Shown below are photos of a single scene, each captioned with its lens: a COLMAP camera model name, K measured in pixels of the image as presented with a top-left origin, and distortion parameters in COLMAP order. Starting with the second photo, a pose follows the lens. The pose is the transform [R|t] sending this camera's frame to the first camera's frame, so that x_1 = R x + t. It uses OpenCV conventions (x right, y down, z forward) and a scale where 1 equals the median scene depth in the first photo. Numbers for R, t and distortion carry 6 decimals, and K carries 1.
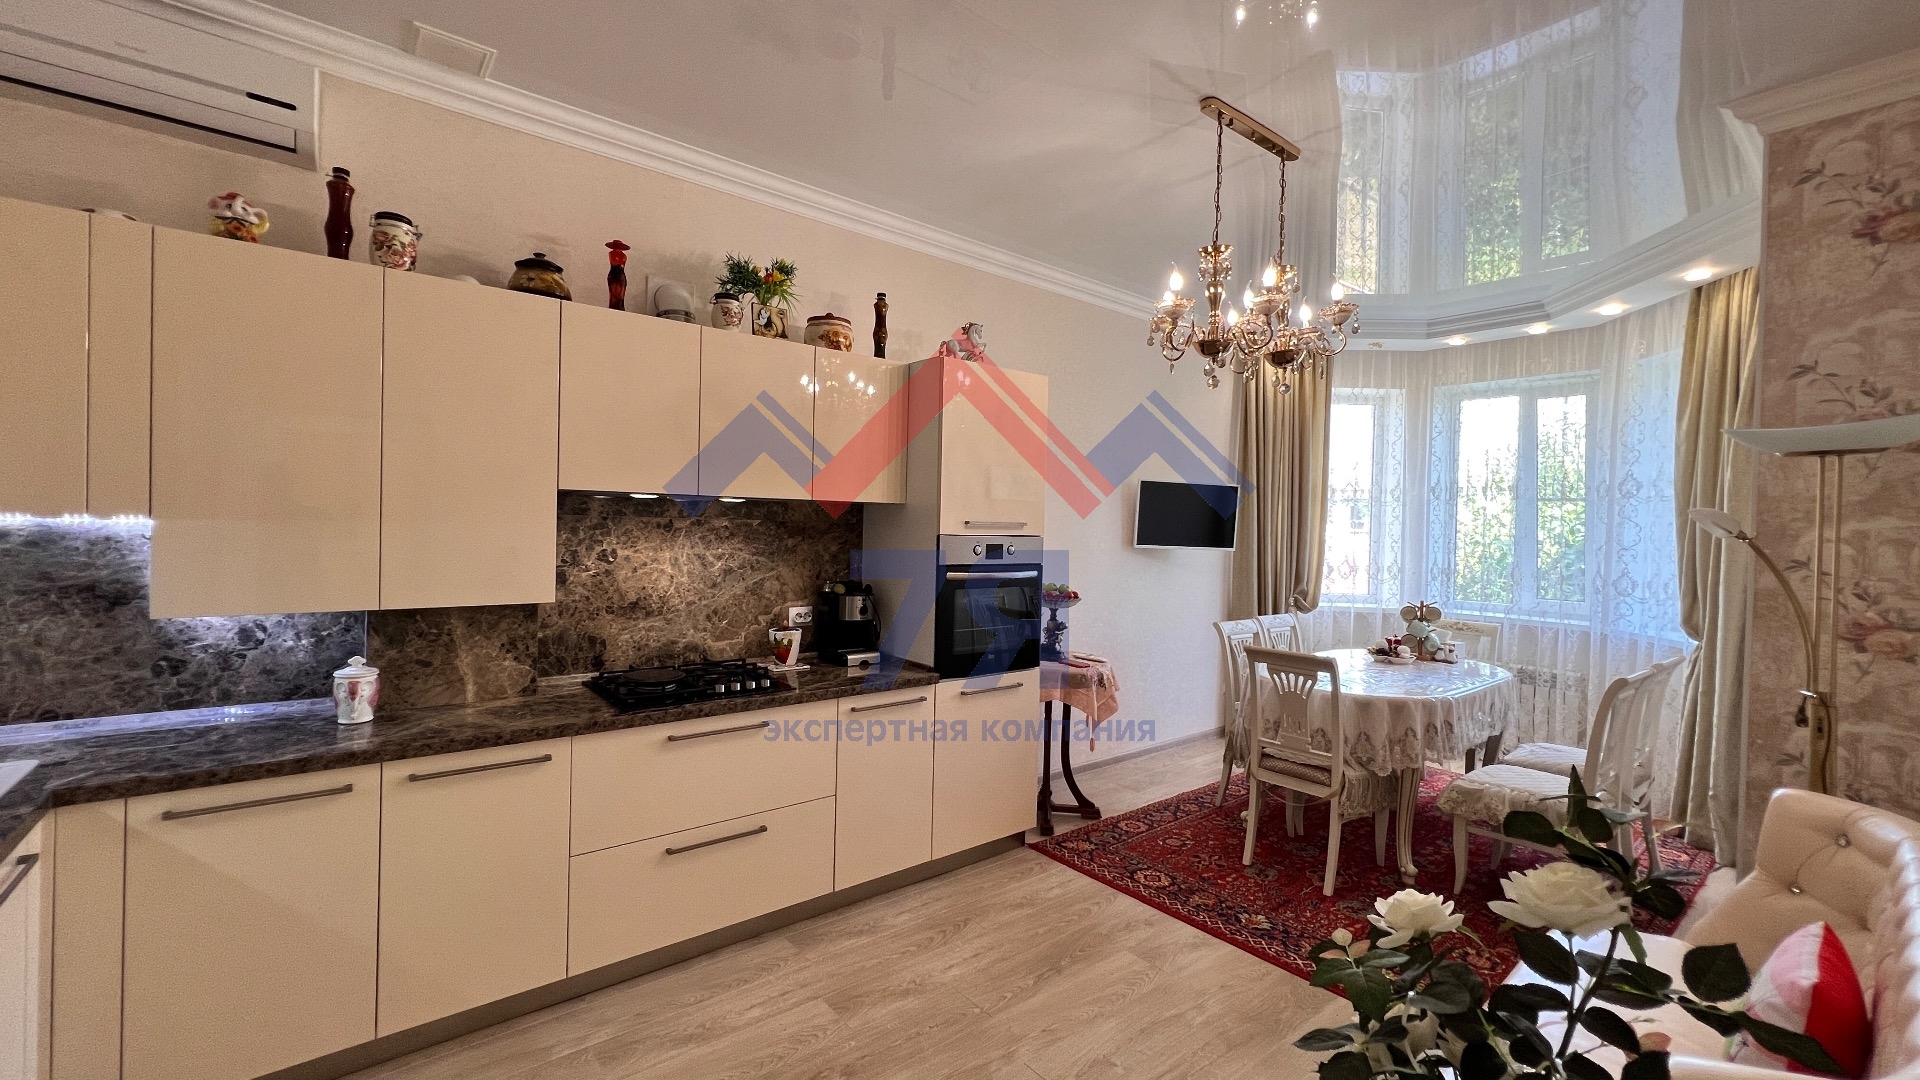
lens RADIAL K [[772.4, 0, 962.4], [0, 772.4, 536.3], [0, 0, 1]] dist [-0.006076, 0.001405]
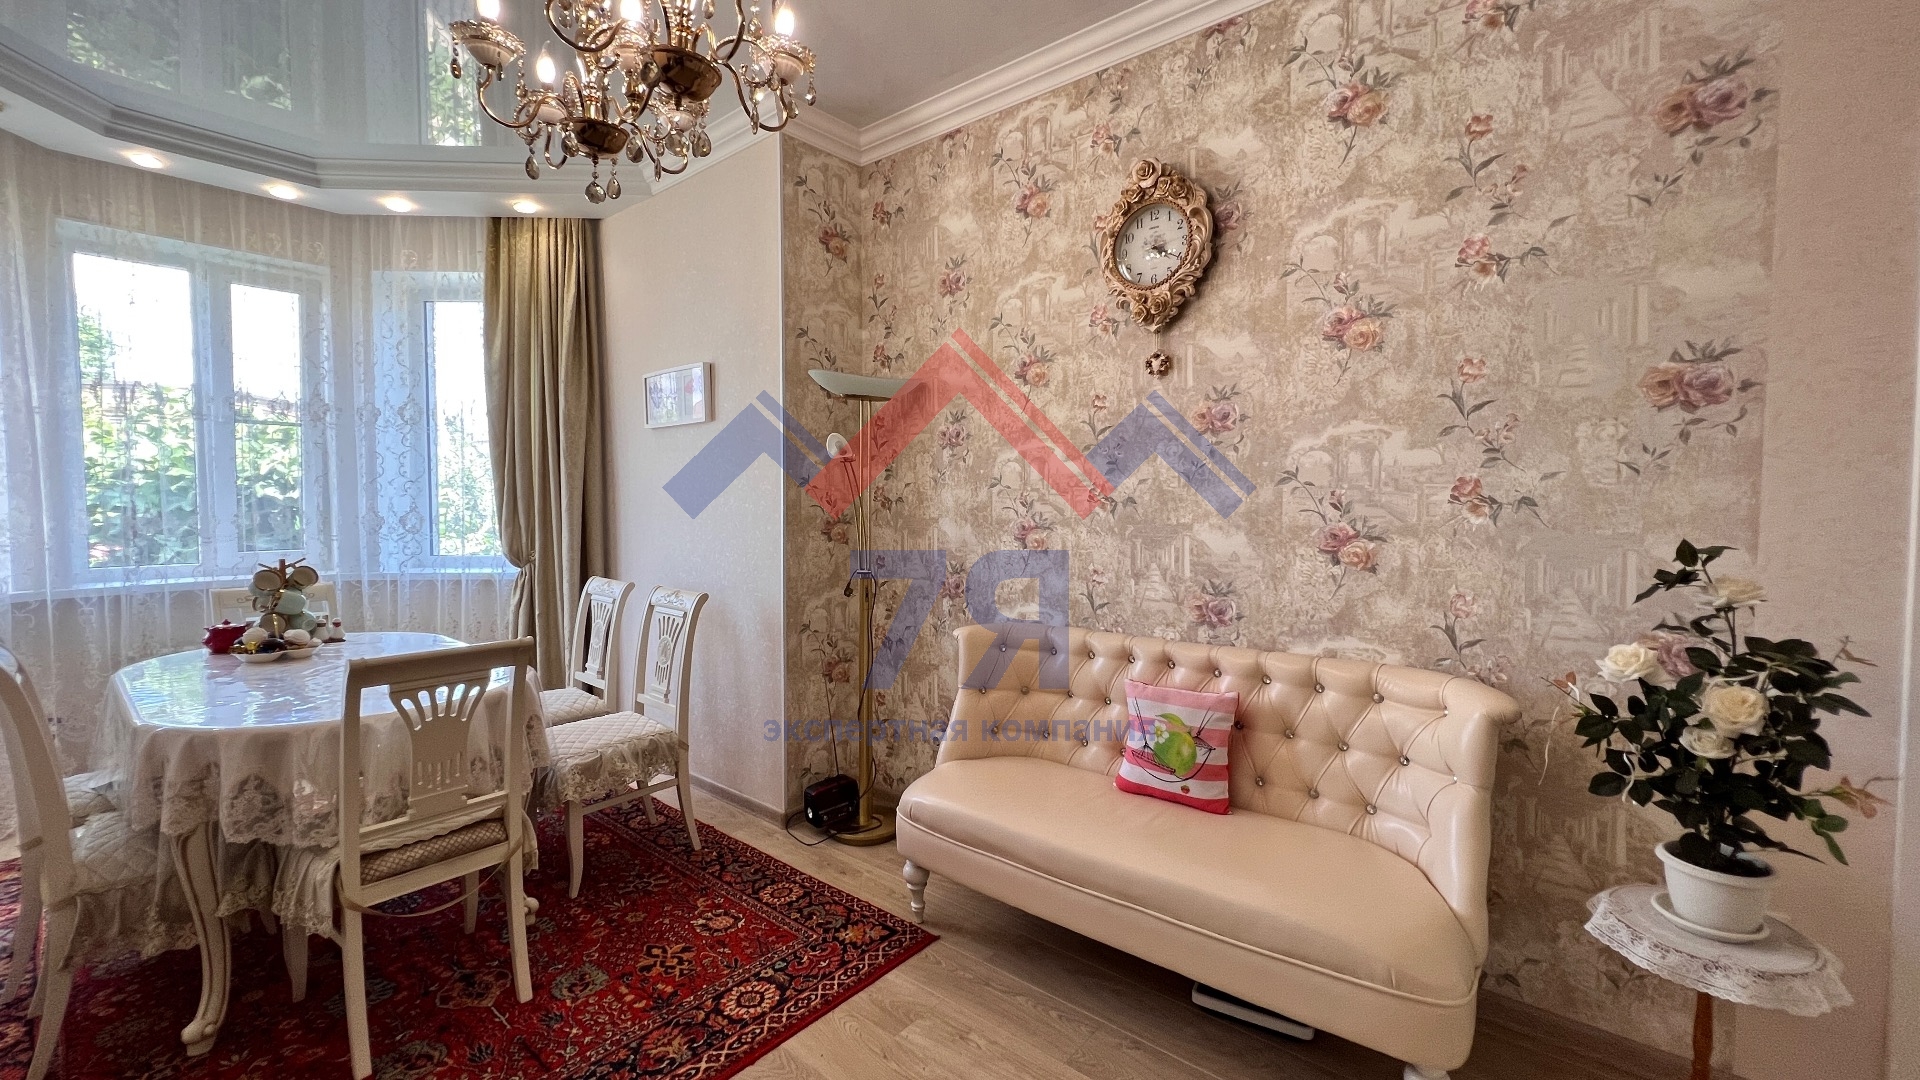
lens RADIAL K [[772.4, 0, 961.9], [0, 772.4, 530.9], [0, 0, 1]] dist [-0.006076, 0.001405]
pose [[-0.187275, -0.066704, 0.980040, -0.316944], [0.010221, 0.997505, 0.069846, 0.039492], [-0.982254, 0.023098, -0.186126, 1.119659]]
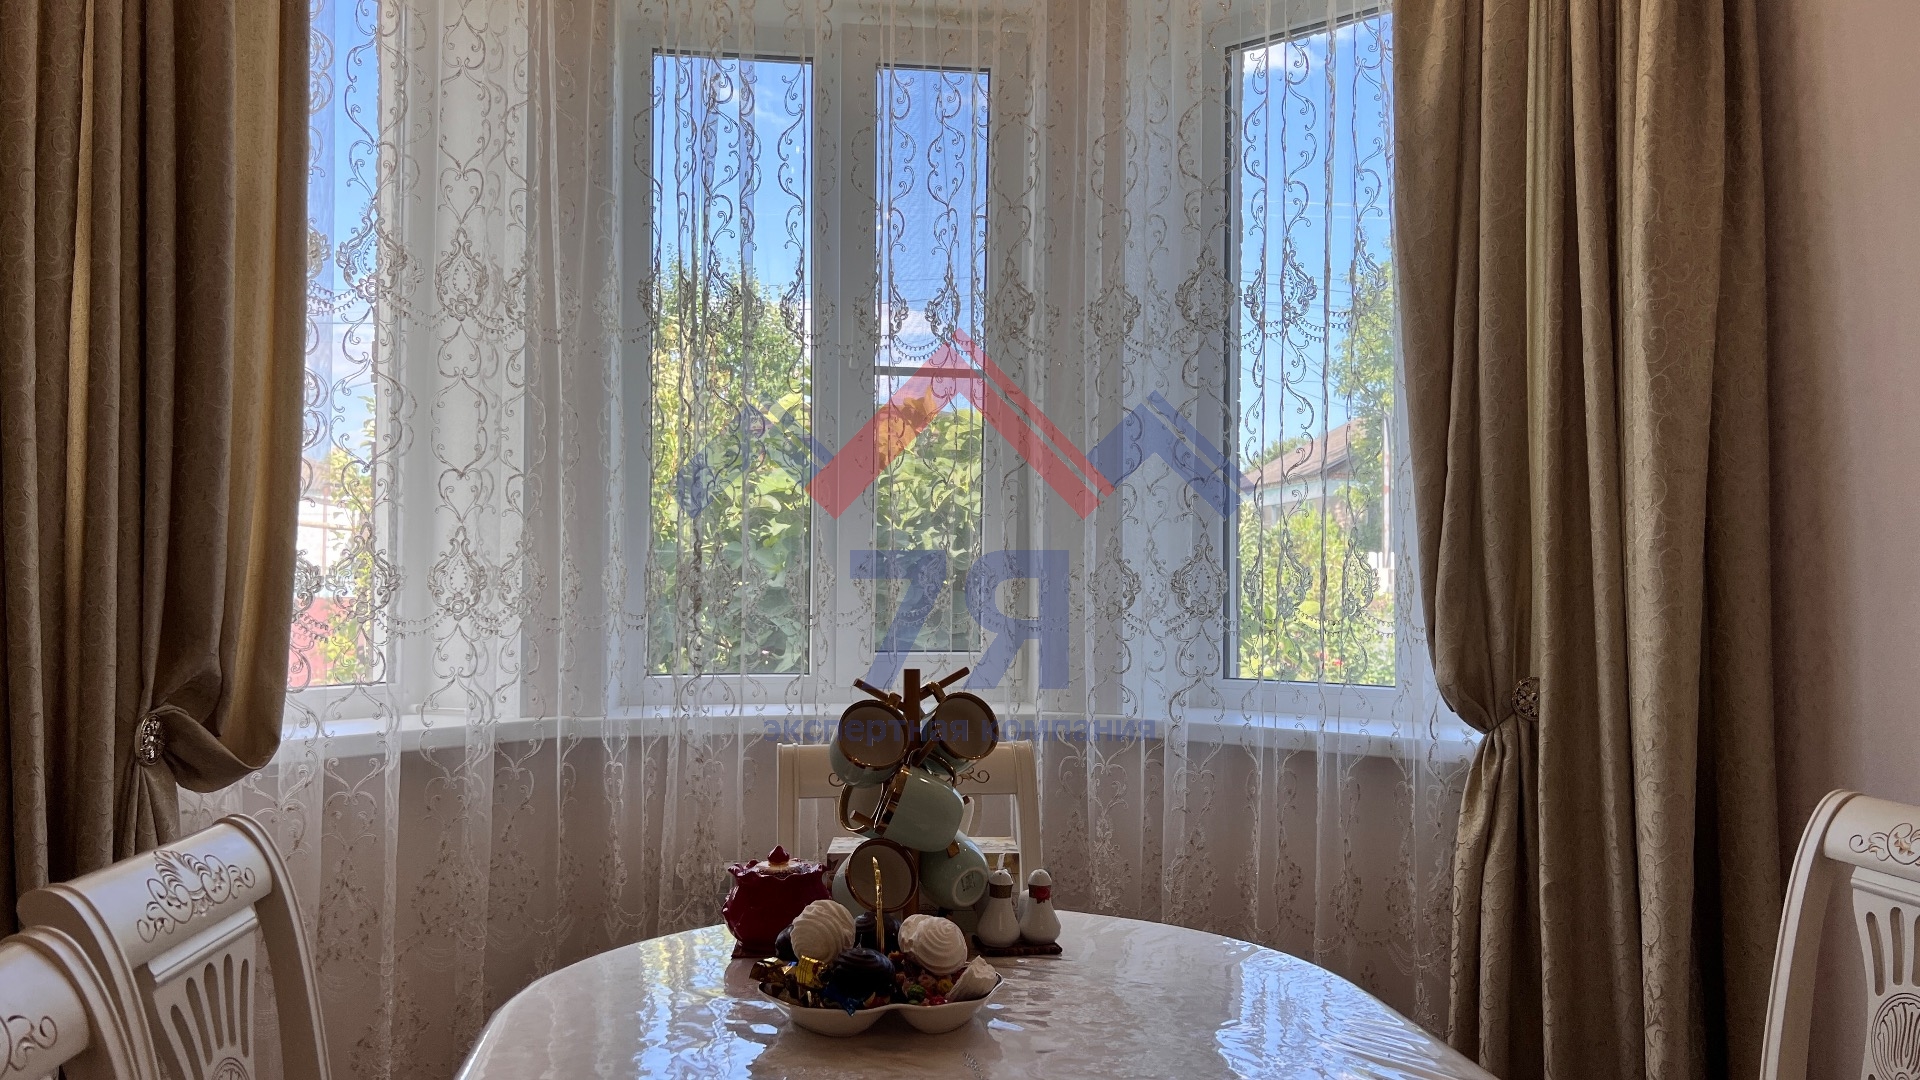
lens RADIAL K [[1455.1, 0, 960.7], [0, 1455.1, 539.5], [0, 0, 1]] dist [0.046776, -0.056784]
pose [[0.516987, 0.005701, 0.855974, 0.527751], [0.022567, 0.999539, -0.020287, 0.113961], [-0.855695, 0.029805, 0.516621, 1.586189]]
